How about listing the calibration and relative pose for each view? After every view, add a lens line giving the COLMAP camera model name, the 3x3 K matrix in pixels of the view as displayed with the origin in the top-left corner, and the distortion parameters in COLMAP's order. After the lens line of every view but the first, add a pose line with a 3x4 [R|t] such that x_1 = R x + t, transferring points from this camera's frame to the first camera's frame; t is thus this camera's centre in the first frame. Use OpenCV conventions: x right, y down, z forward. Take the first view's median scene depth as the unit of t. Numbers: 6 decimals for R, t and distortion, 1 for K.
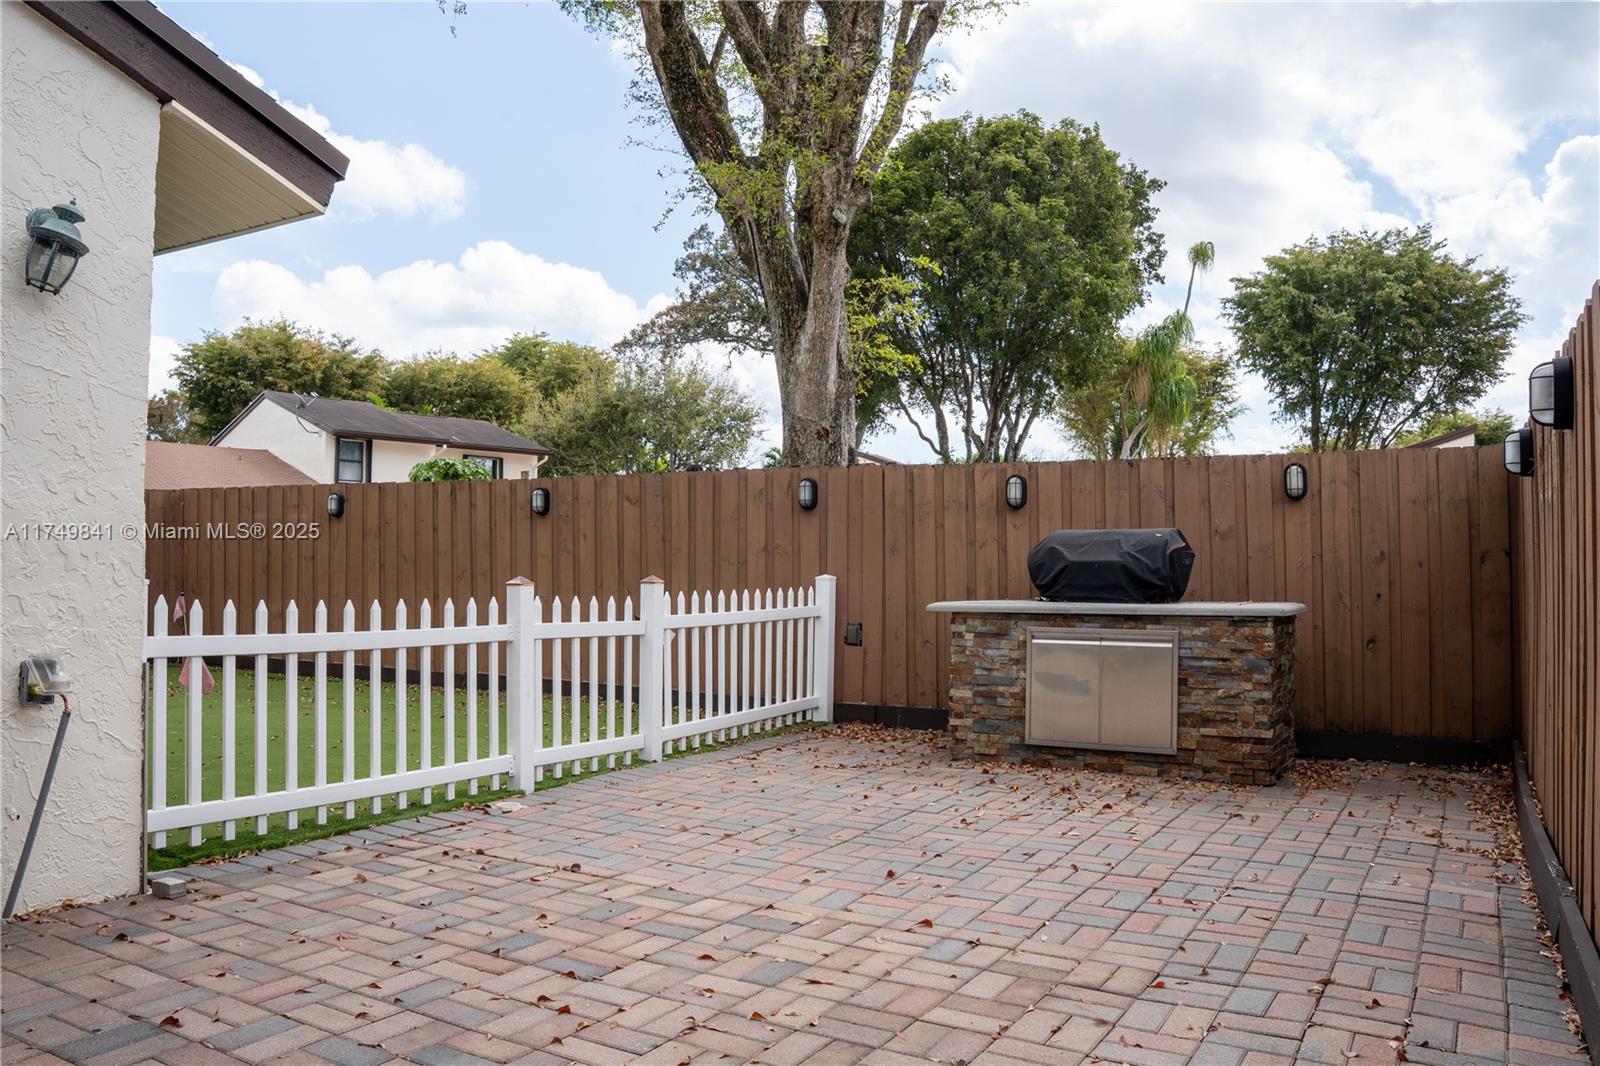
lens RADIAL K [[1203.0, 0, 806.8], [0, 1203.0, 532.0], [0, 0, 1]] dist [-0.191794, 0.162381]
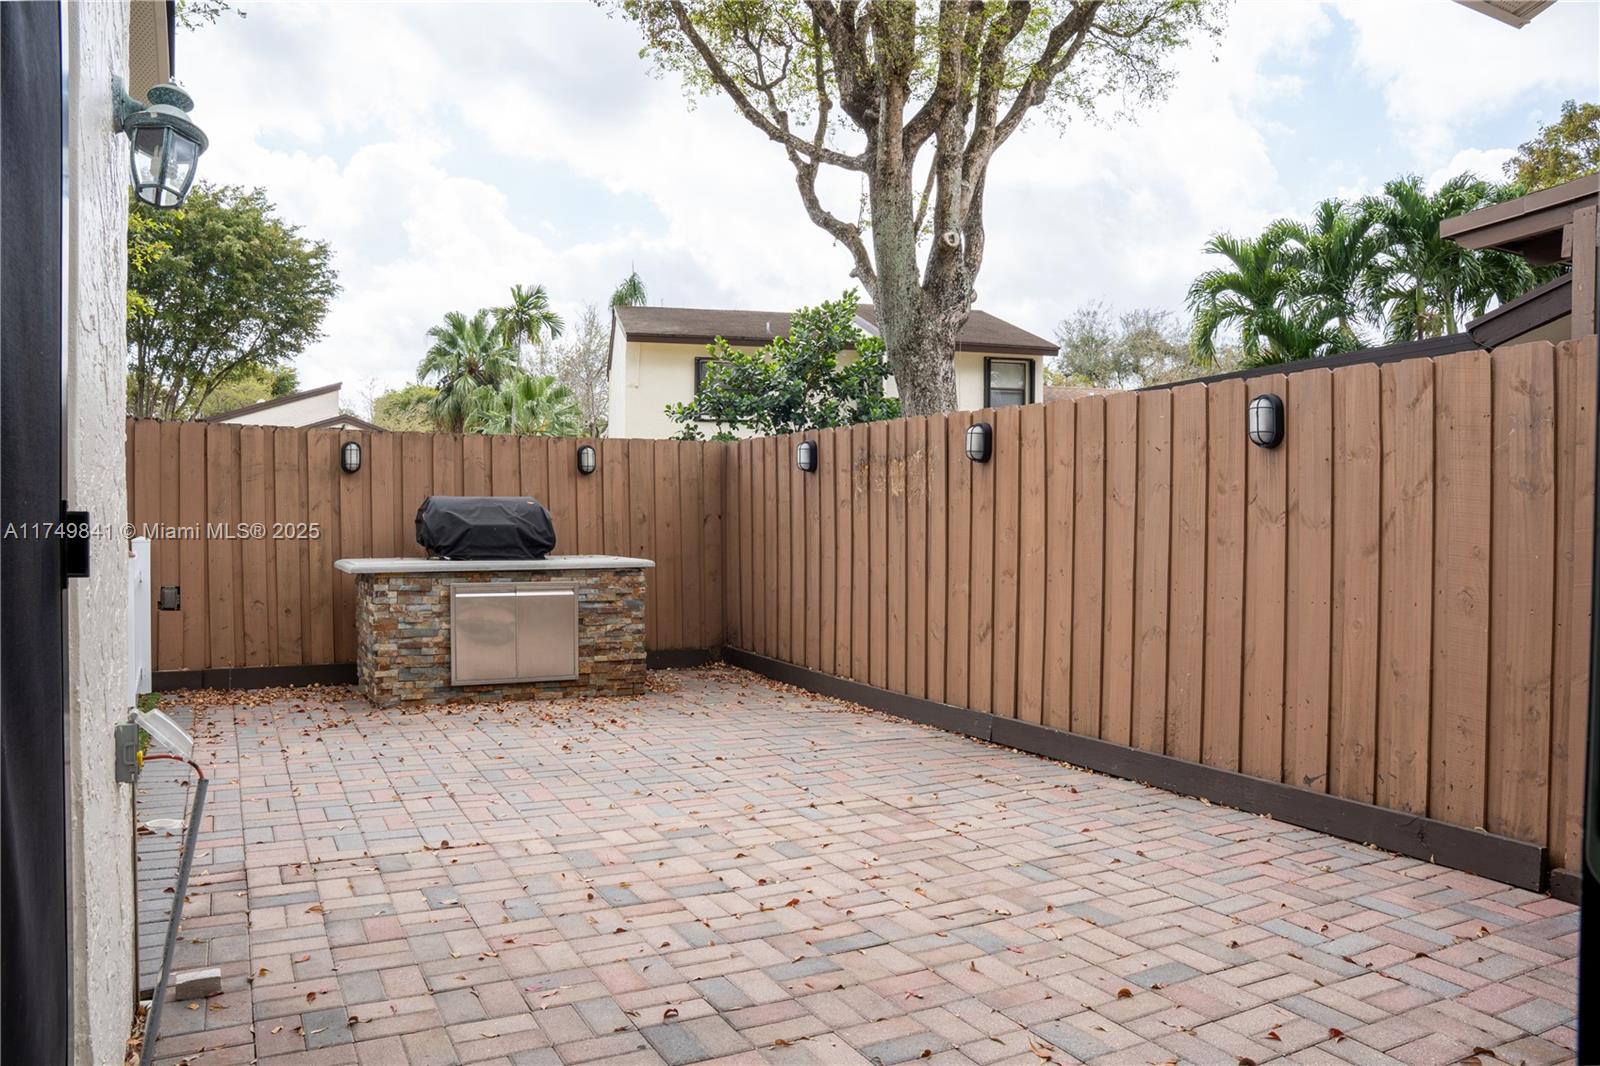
lens RADIAL K [[1137.8, 0, 807.7], [0, 1137.8, 540.2], [0, 0, 1]] dist [-0.172858, 0.128155]
pose [[0.520207, -0.023523, 0.853716, -0.549864], [-0.032236, 0.998367, 0.047151, -0.023268], [-0.853432, -0.052049, 0.518599, 0.157263]]
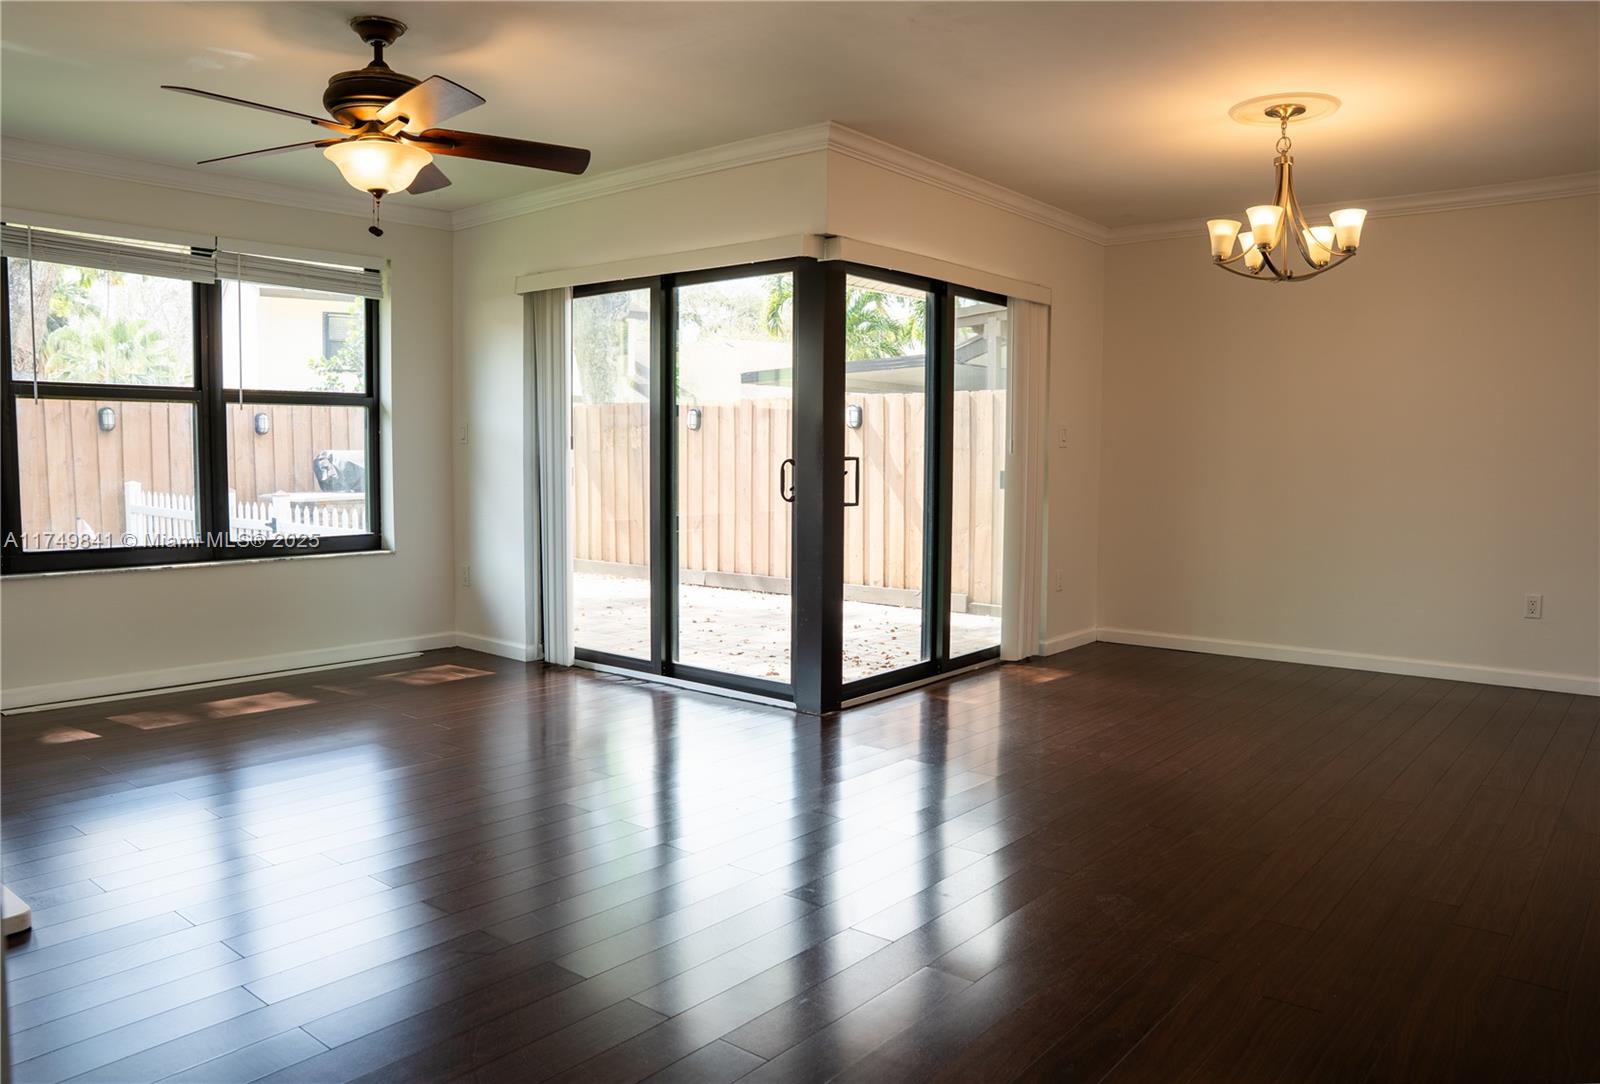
lens RADIAL K [[1151.7, 0, 787.1], [0, 1151.7, 540.7], [0, 0, 1]] dist [-0.176096, 0.130236]
pose [[0.167451, -0.081794, 0.982482, -1.353546], [-0.037346, 0.995311, 0.089227, -0.043388], [-0.985173, -0.051633, 0.163611, 0.103621]]
